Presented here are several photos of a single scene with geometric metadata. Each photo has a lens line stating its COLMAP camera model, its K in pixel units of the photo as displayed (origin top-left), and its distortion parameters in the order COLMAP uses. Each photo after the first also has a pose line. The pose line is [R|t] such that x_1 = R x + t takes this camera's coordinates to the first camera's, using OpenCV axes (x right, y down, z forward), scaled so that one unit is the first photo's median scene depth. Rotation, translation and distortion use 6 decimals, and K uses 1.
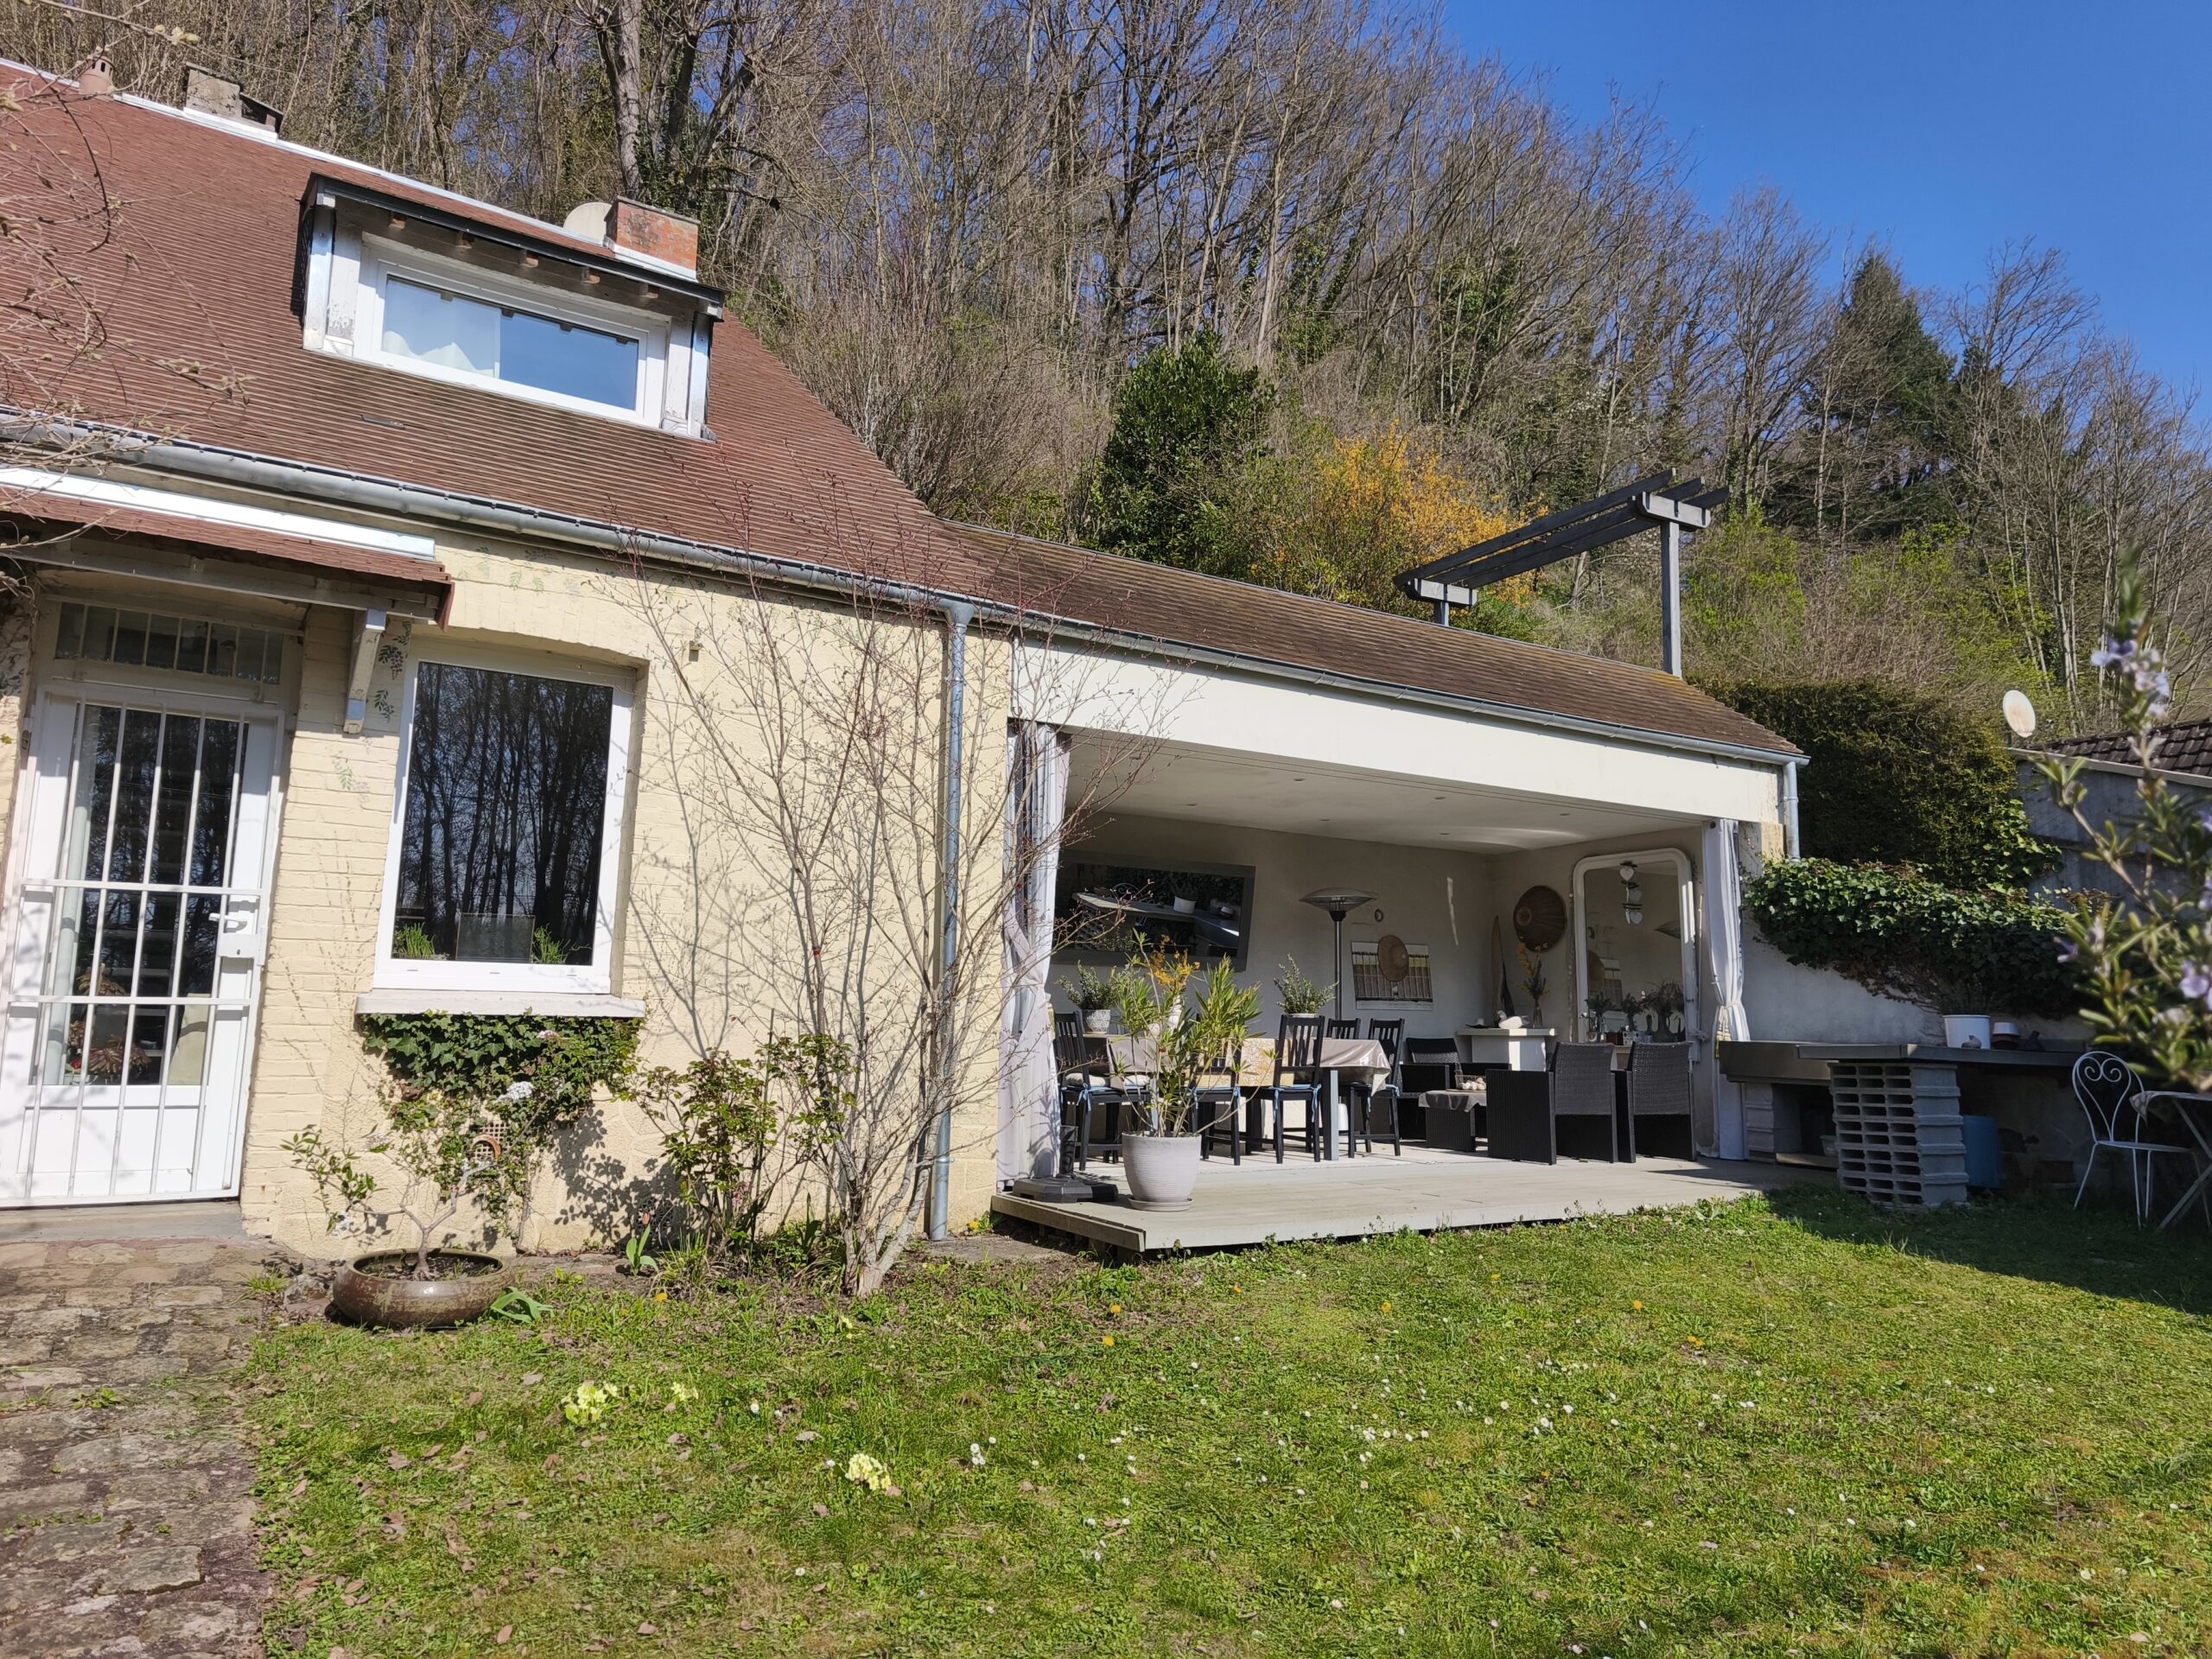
lens RADIAL K [[1458.6, 0, 1106.0], [0, 1458.6, 829.5], [0, 0, 1]] dist [0.026174, 0.000393]
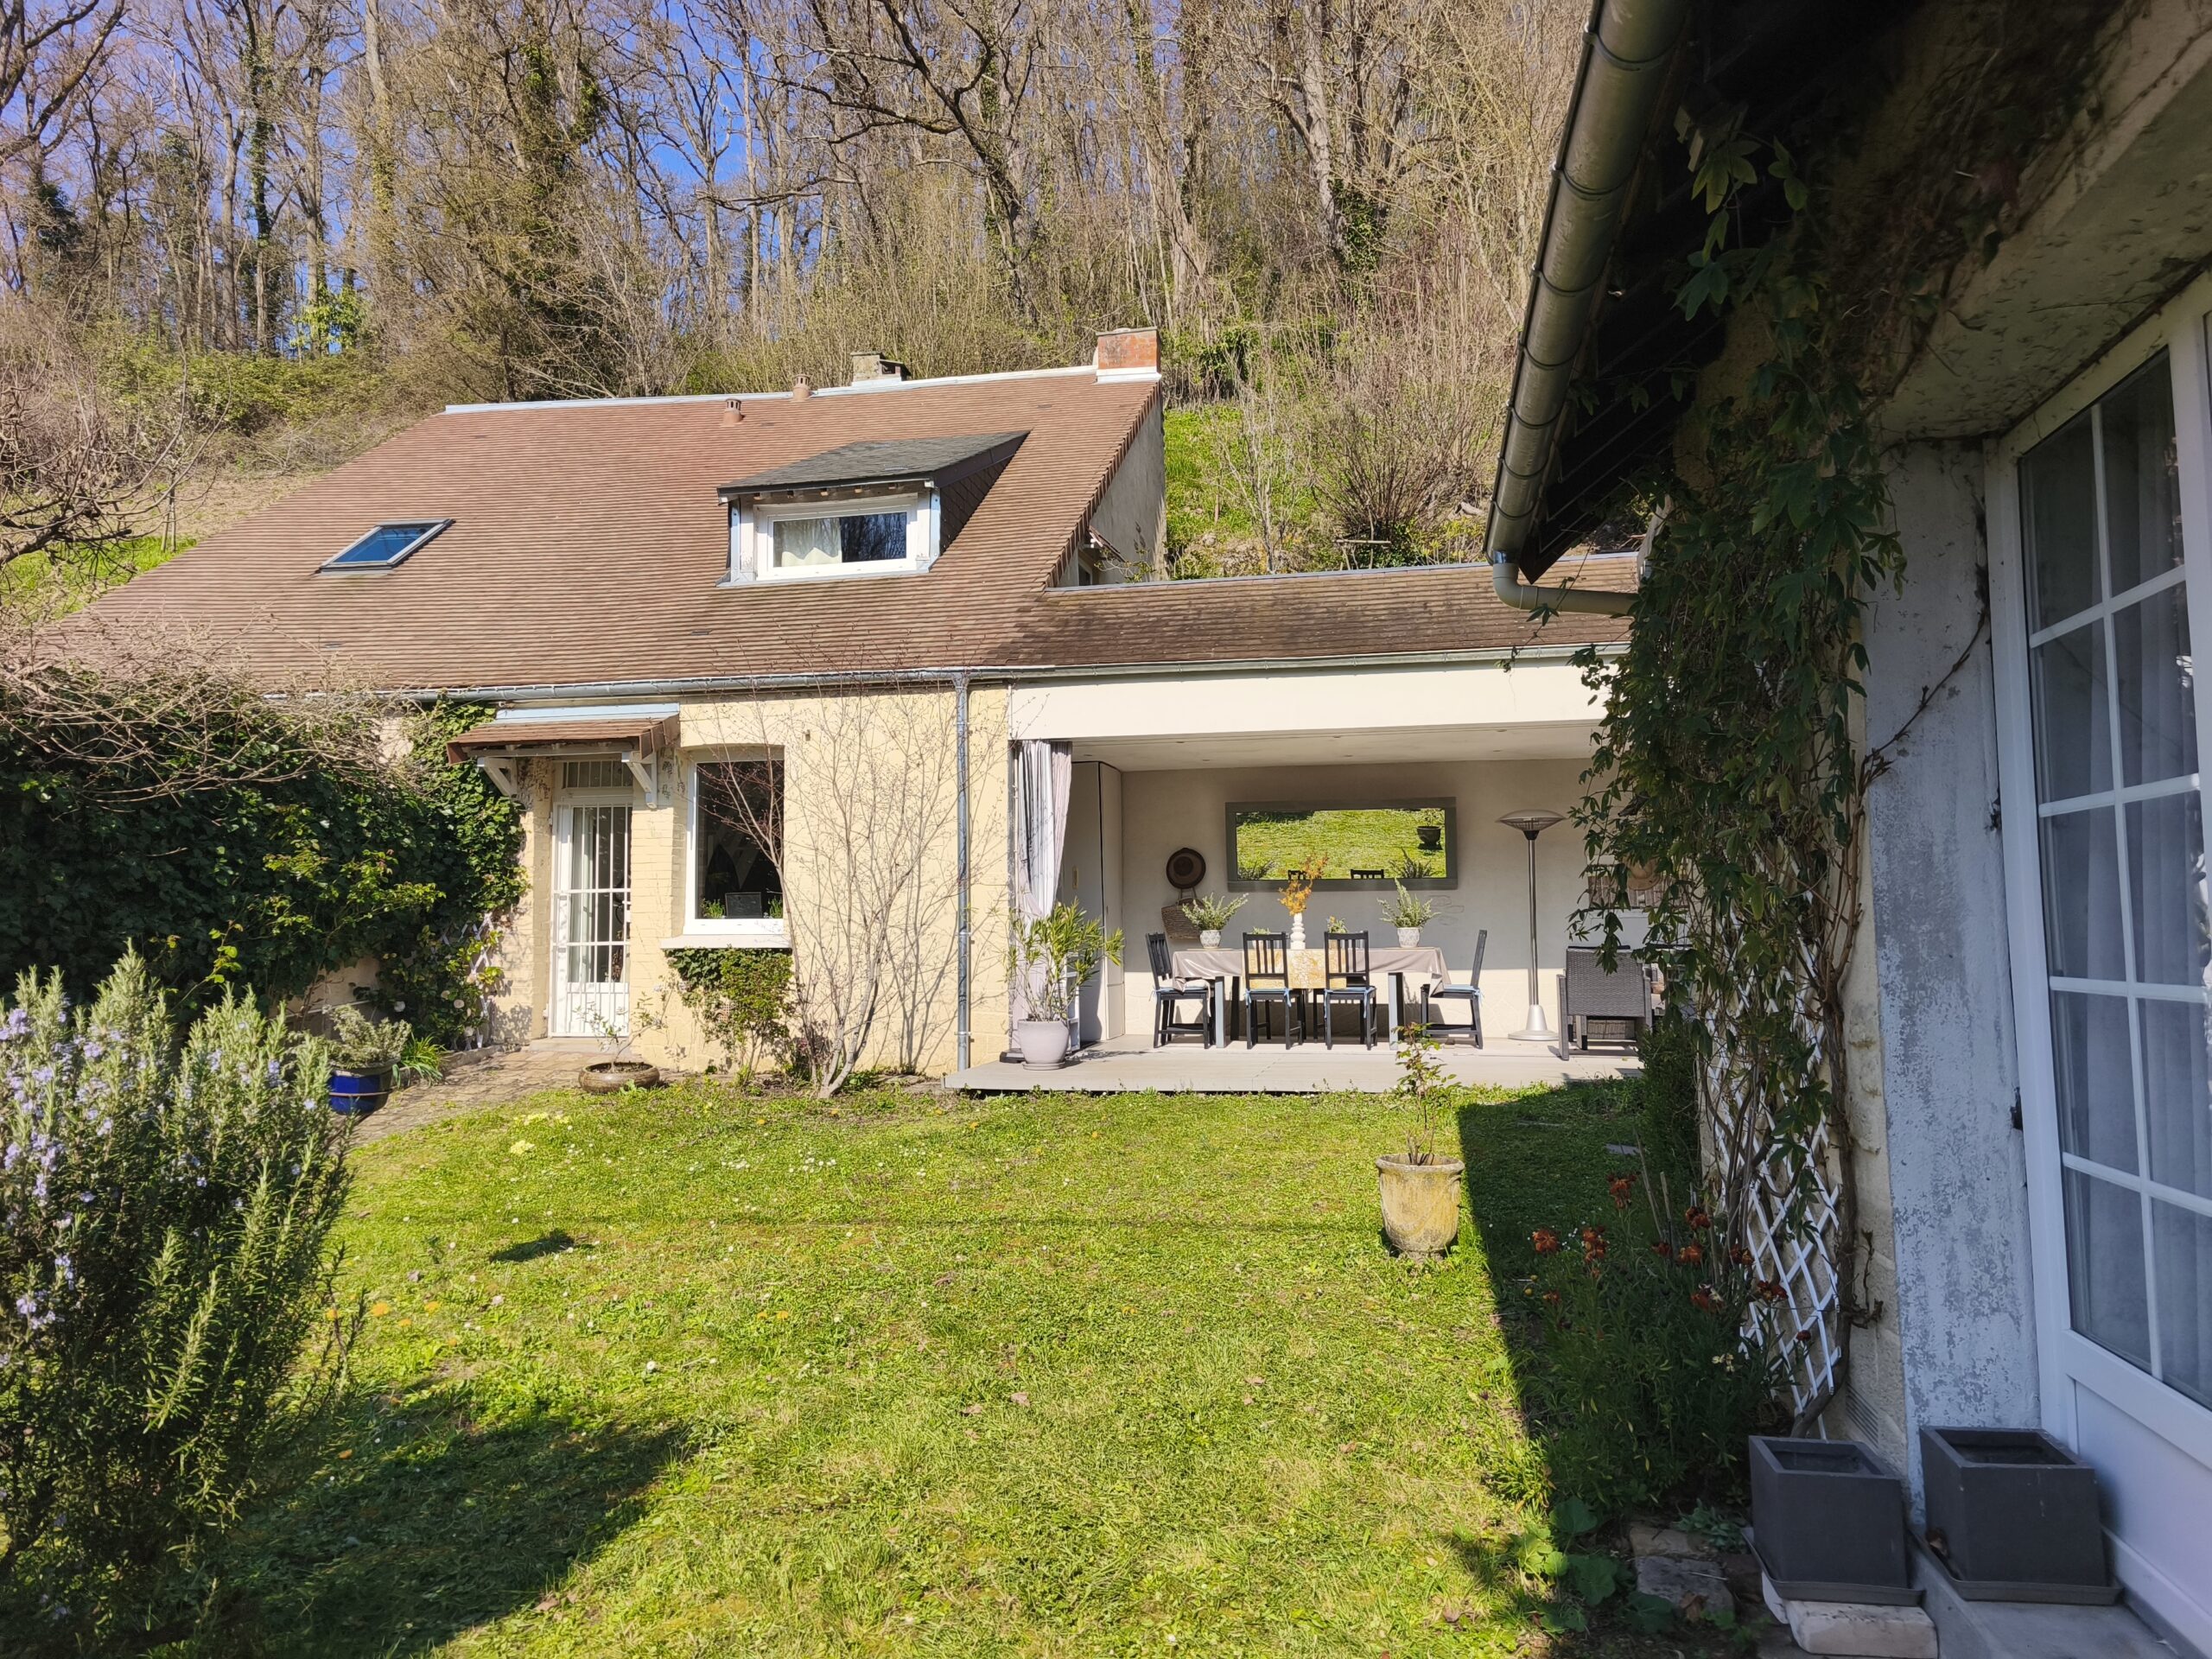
lens RADIAL K [[1458.6, 0, 1106.0], [0, 1458.6, 829.5], [0, 0, 1]] dist [0.026174, 0.000393]
pose [[0.711431, -0.069058, -0.699354, 1.203290], [0.115333, 0.993140, 0.019257, -0.004237], [0.693227, -0.094358, 0.714516, 0.003633]]
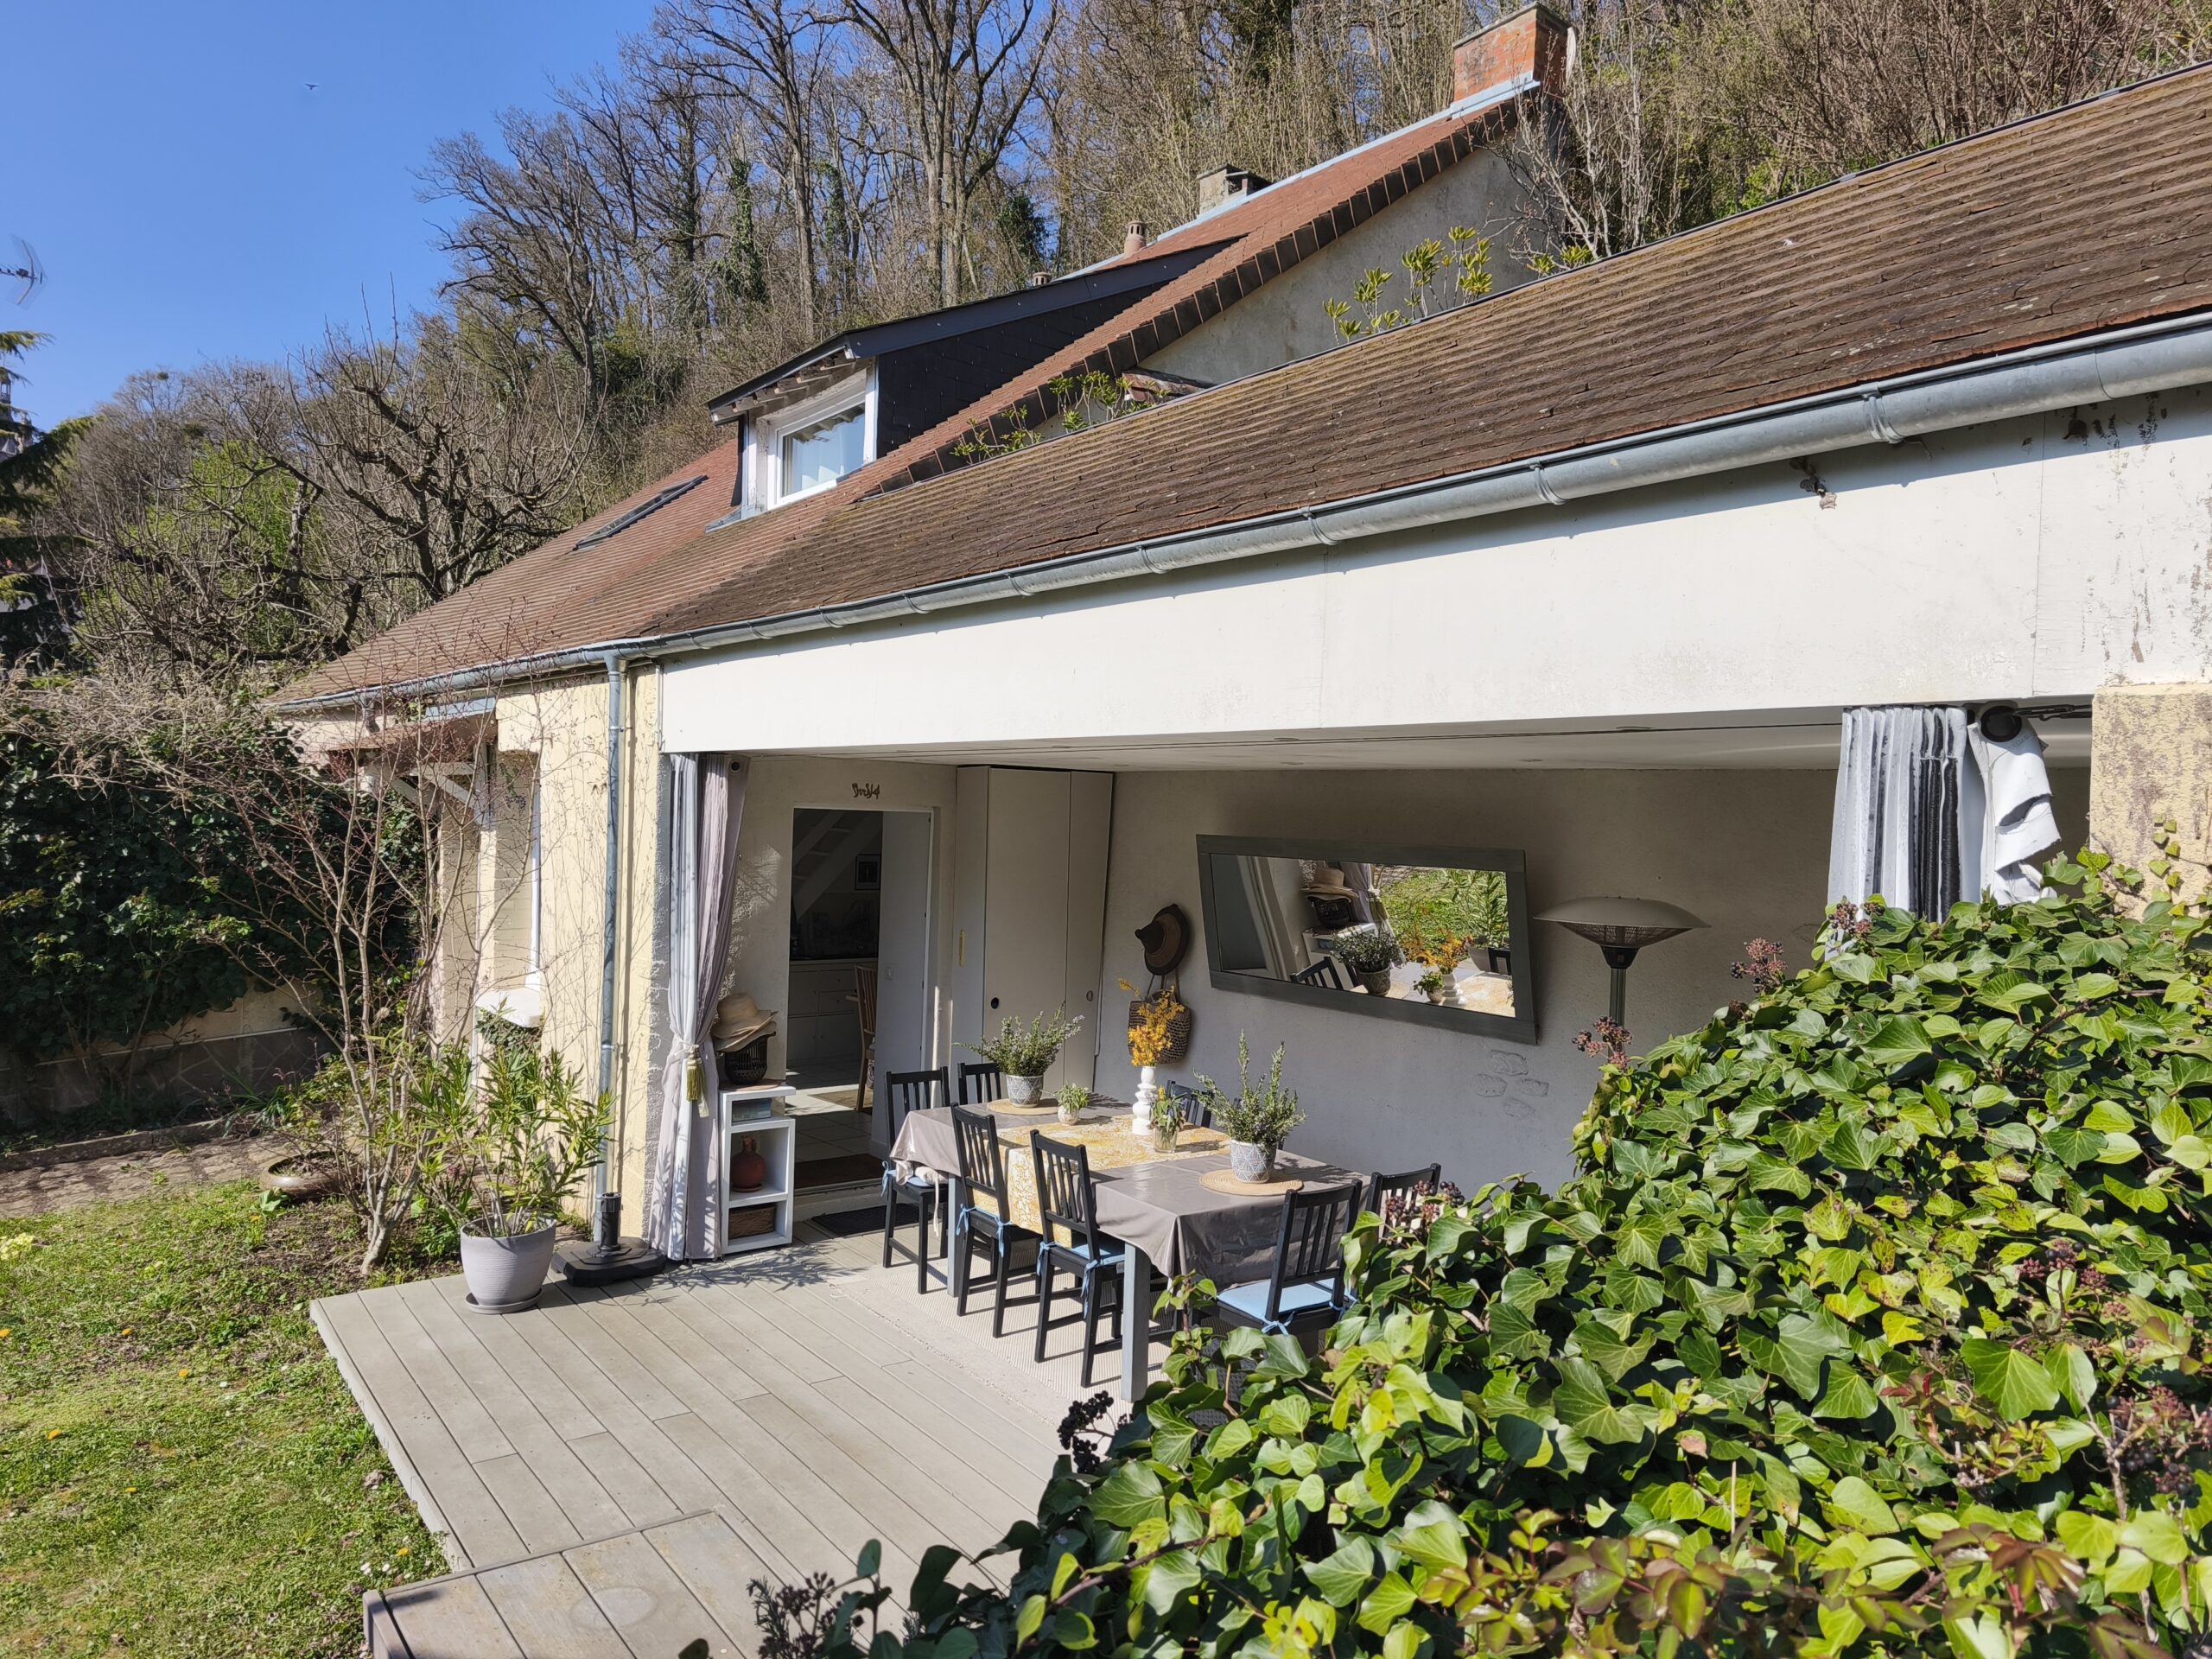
lens RADIAL K [[1458.6, 0, 1106.0], [0, 1458.6, 829.5], [0, 0, 1]] dist [0.026174, 0.000393]
pose [[0.081802, -0.002517, -0.996645, 1.039272], [0.107152, 0.994223, 0.006283, -0.003904], [0.990872, -0.107307, 0.081599, 1.413166]]
